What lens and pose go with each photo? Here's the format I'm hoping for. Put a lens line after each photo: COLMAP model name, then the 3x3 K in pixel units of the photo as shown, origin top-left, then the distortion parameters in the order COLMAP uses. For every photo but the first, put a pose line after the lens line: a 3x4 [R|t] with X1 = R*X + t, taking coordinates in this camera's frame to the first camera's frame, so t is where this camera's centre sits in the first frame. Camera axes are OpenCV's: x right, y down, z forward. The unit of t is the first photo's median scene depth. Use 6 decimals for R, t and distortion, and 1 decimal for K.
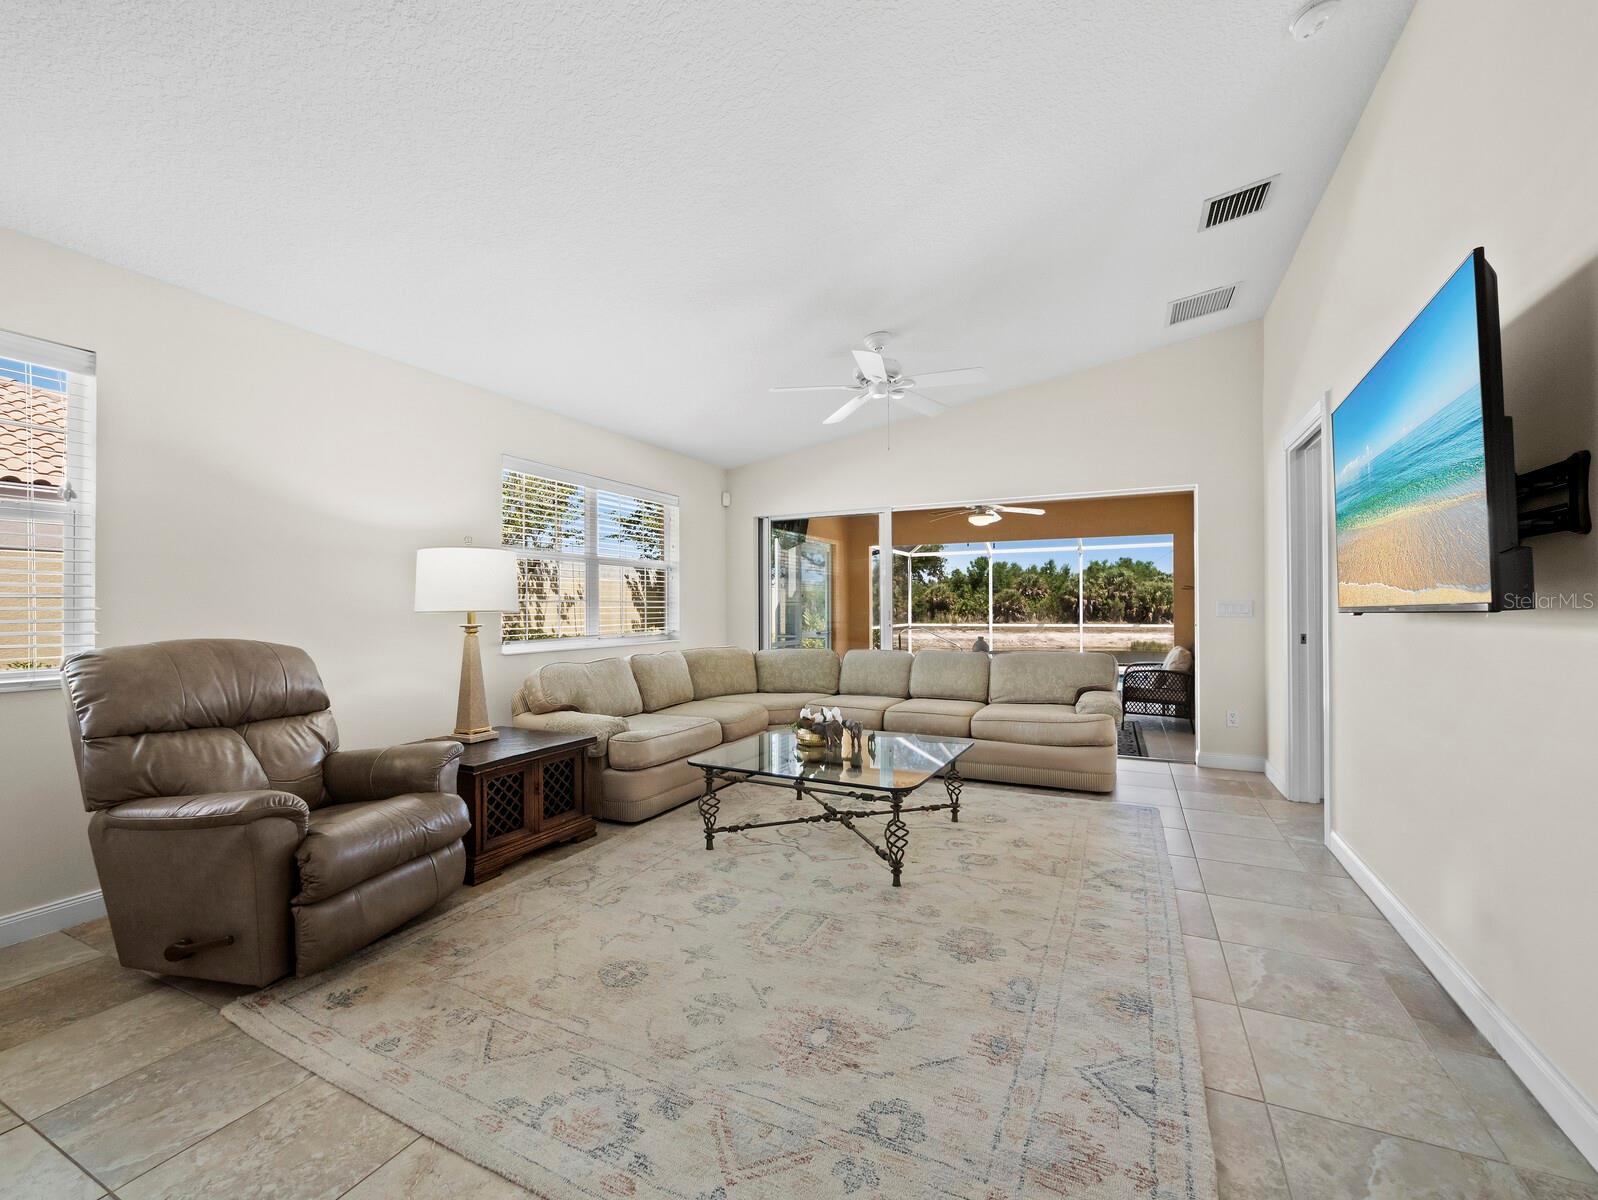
lens RADIAL K [[674.1, 0, 803.7], [0, 674.1, 605.8], [0, 0, 1]] dist [-0.006213, 0.000184]
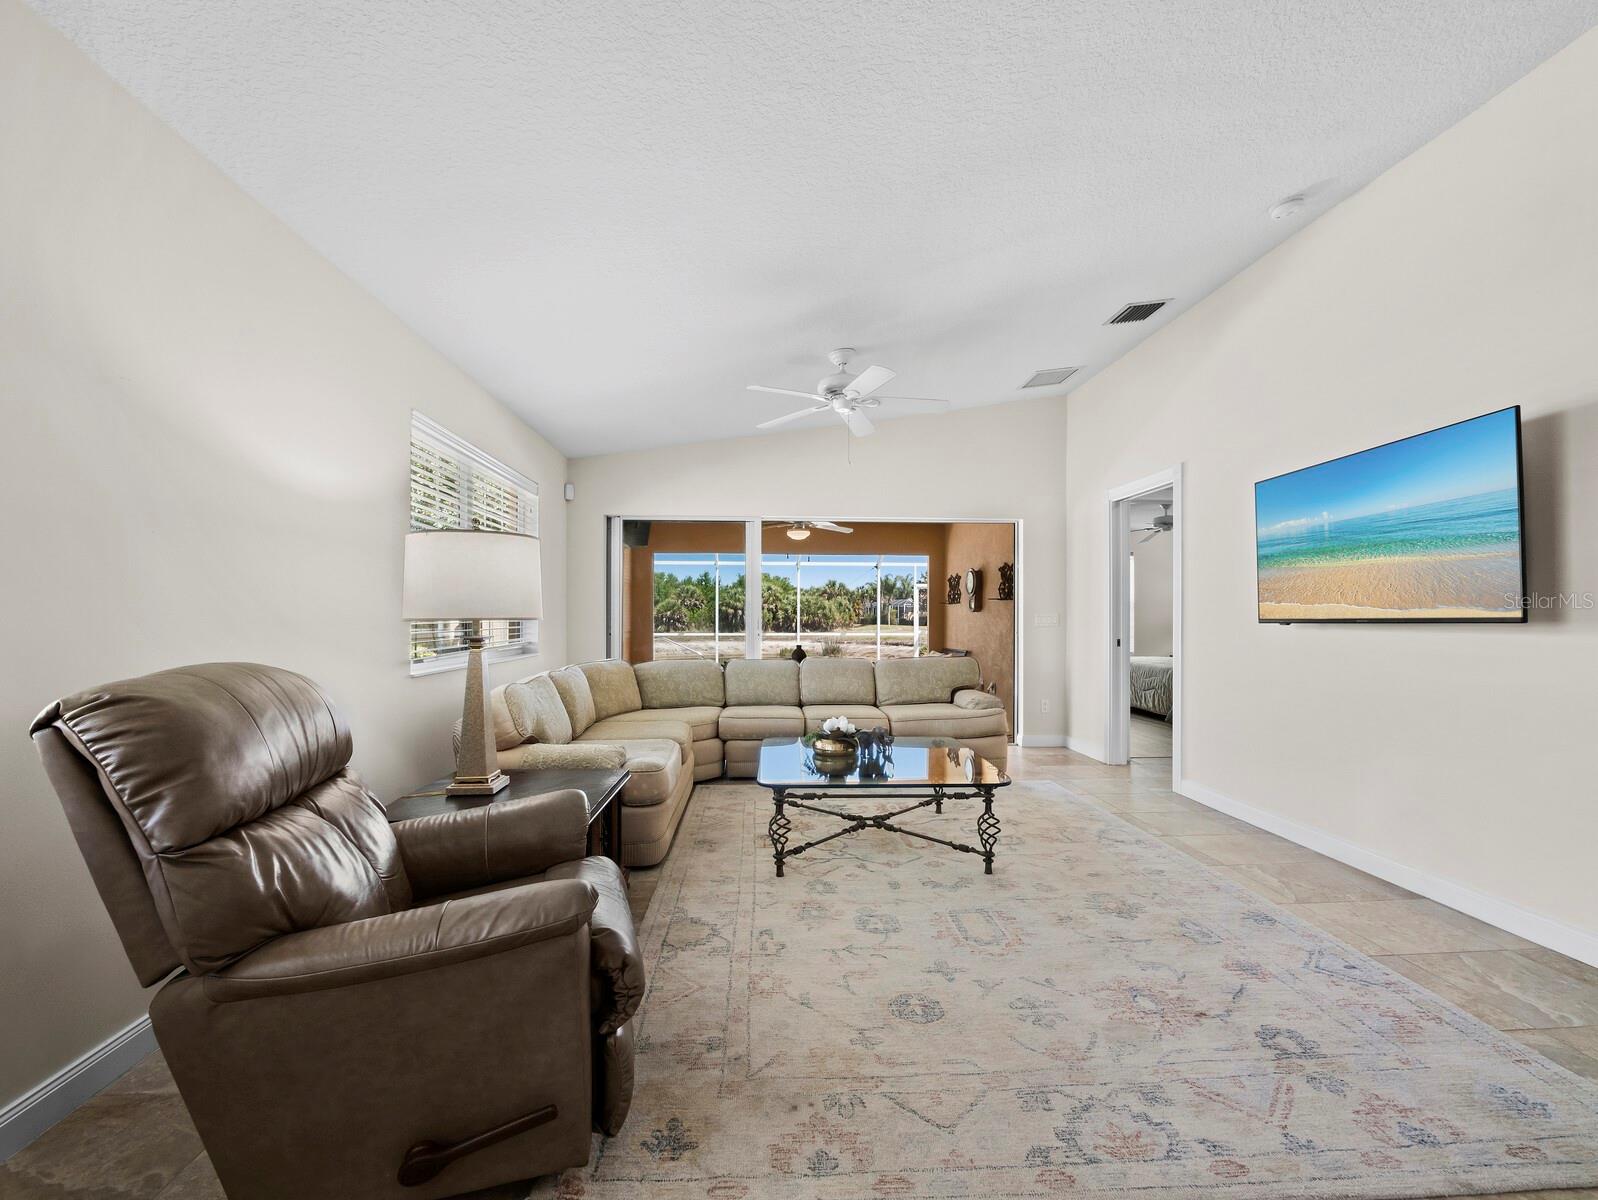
lens RADIAL K [[675.6, 0, 807.2], [0, 675.6, 616.7], [0, 0, 1]] dist [-0.003551, 0.000222]
pose [[0.867833, 0.007227, 0.496803, -0.390878], [-0.008175, 0.999967, -0.000265, 0.002352], [-0.496788, -0.003832, 0.867863, 0.119098]]
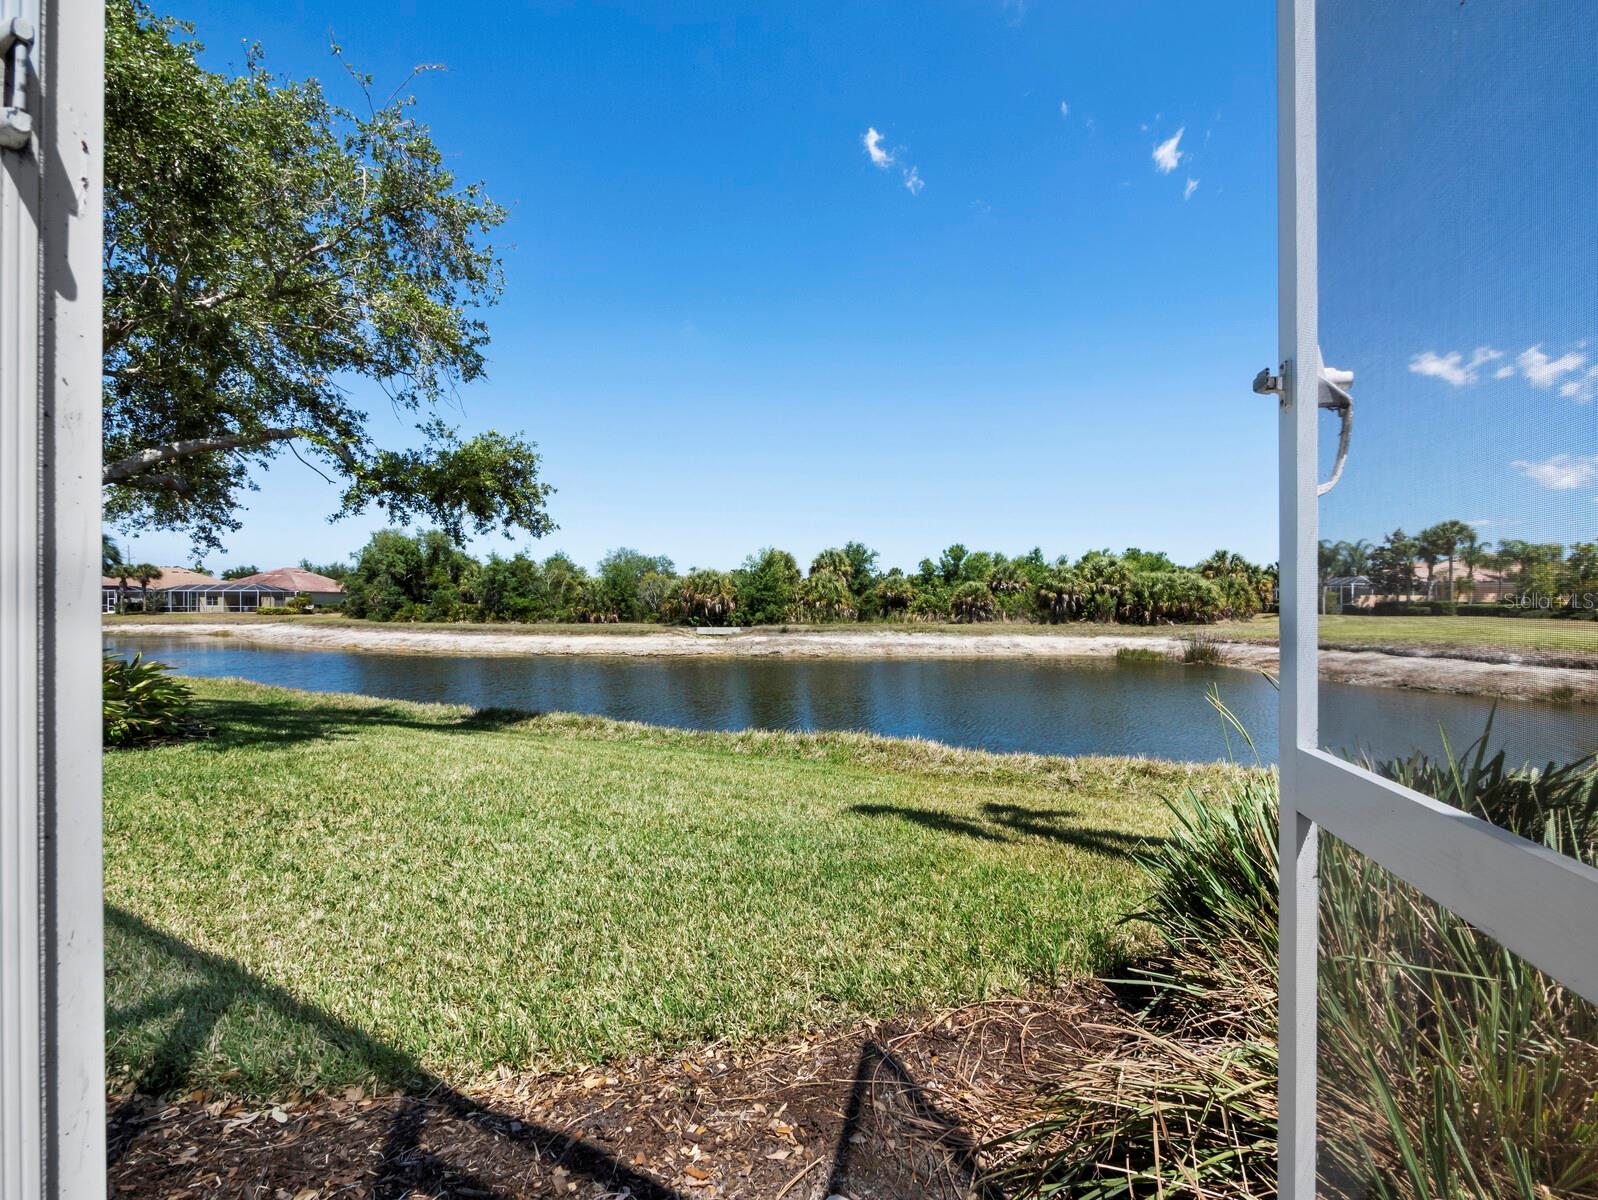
lens RADIAL K [[675.6, 0, 807.2], [0, 675.6, 616.7], [0, 0, 1]] dist [-0.003551, 0.000222]
pose [[0.999644, 0.003293, -0.026461, 2.011010], [-0.002761, 0.999793, 0.020148, 0.027109], [0.026522, -0.020068, 0.999447, 2.888308]]
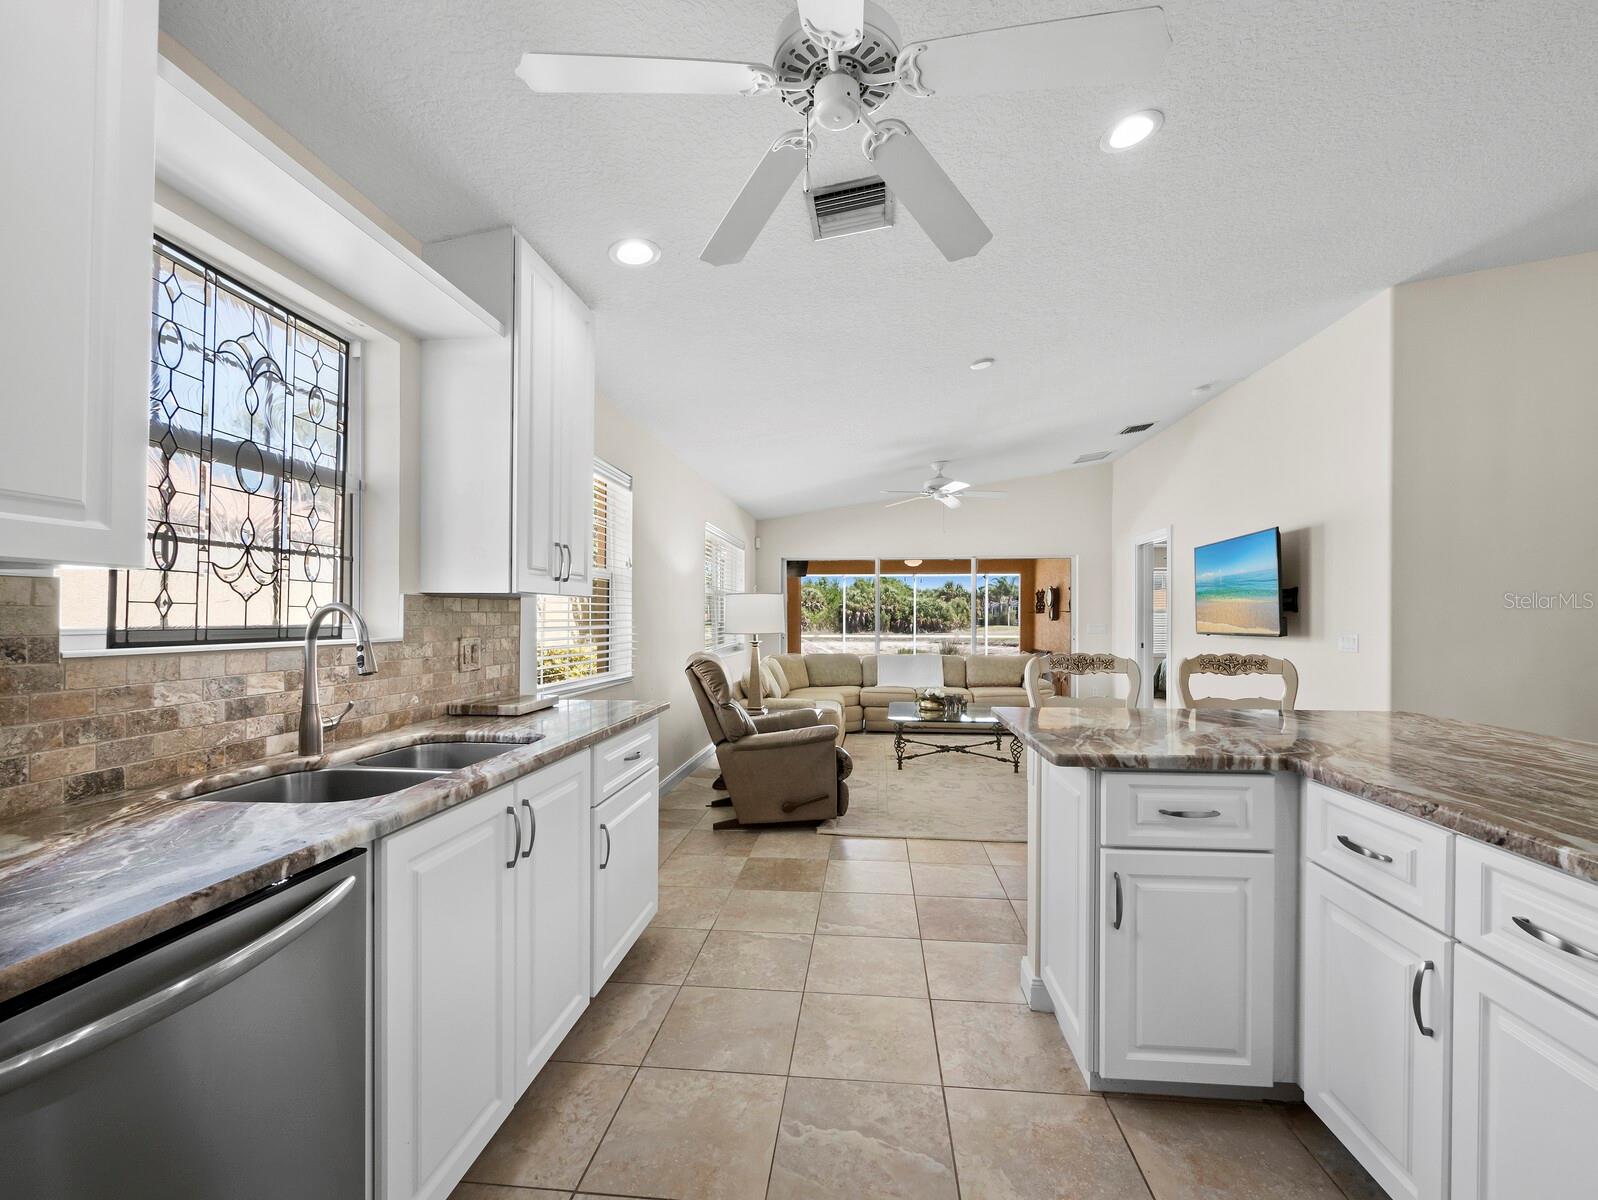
lens RADIAL K [[675.6, 0, 807.2], [0, 675.6, 616.7], [0, 0, 1]] dist [-0.003551, 0.000222]
pose [[0.940459, 0.005355, 0.339864, -0.657546], [-0.005926, 0.999982, 0.000643, -0.022555], [-0.339854, -0.002619, 0.940474, -0.383755]]
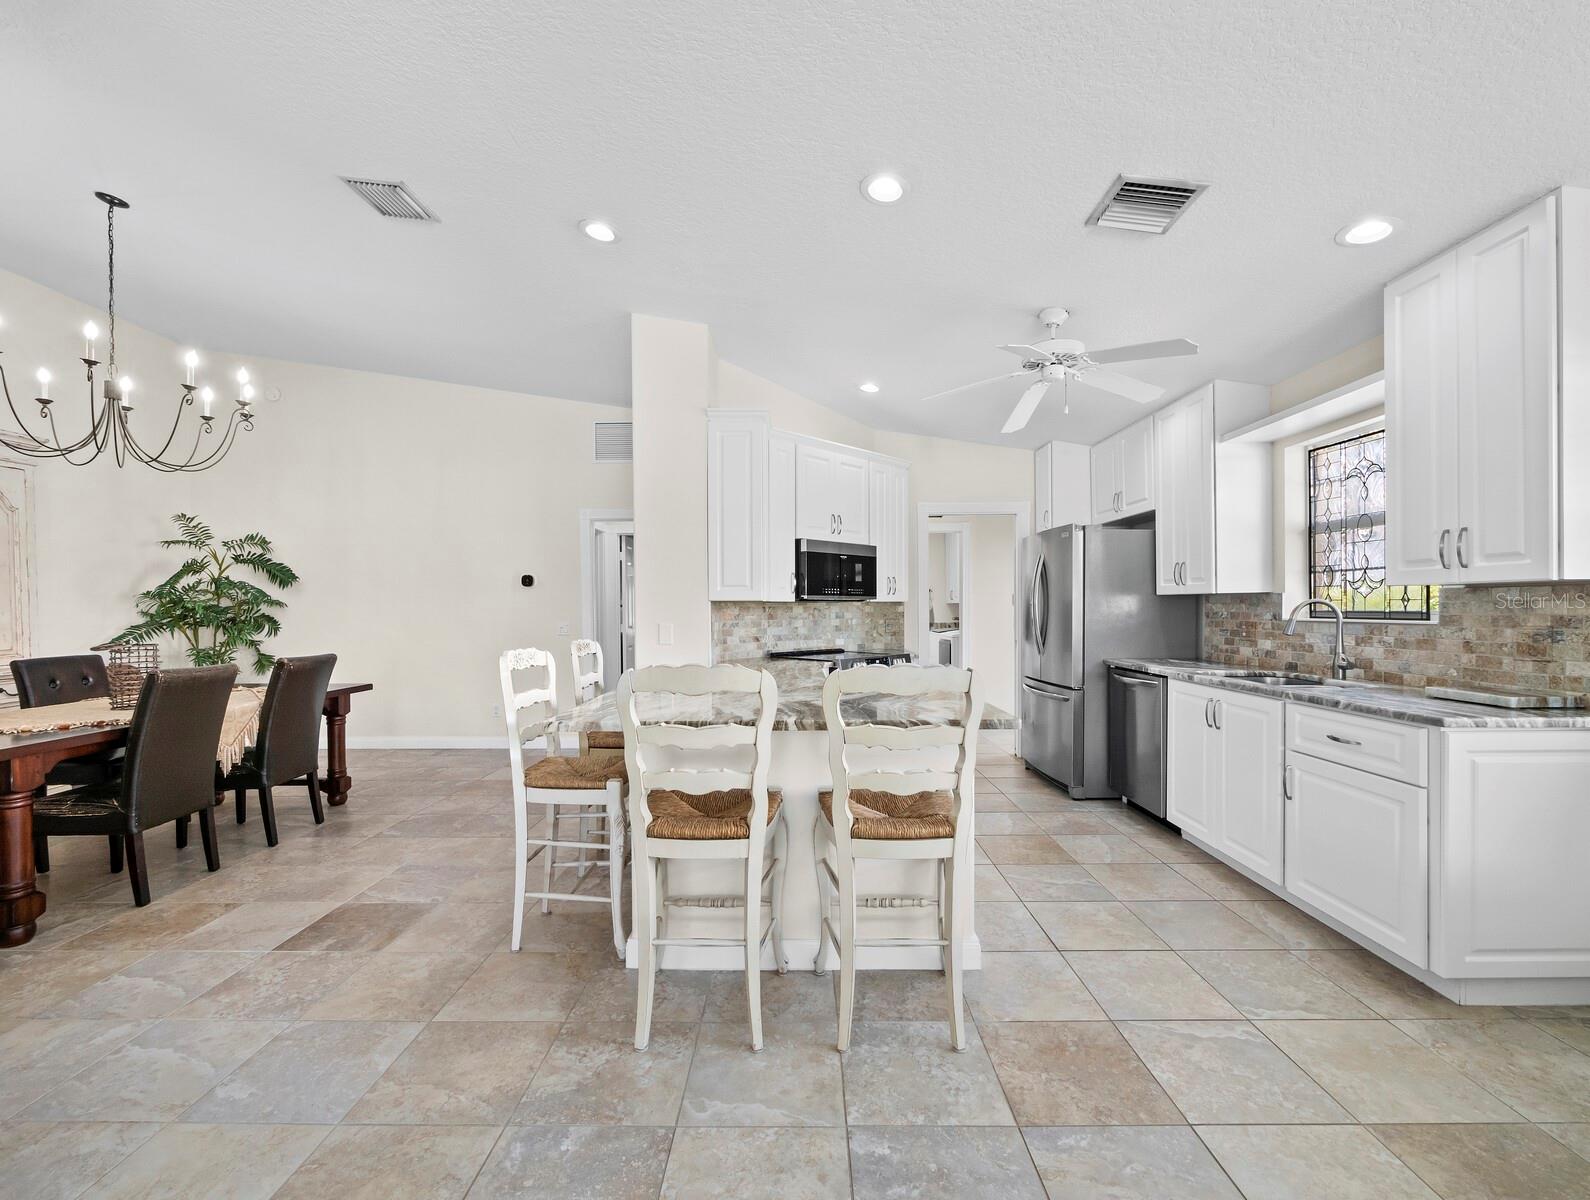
lens RADIAL K [[674.3, 0, 790.8], [0, 674.3, 614.5], [0, 0, 1]] dist [-0.009889, 0.000632]
pose [[-0.909172, 0.014247, -0.416178, -0.003082], [0.011457, 0.999892, 0.009201, -0.024723], [0.416264, 0.003597, -0.909237, 0.427588]]
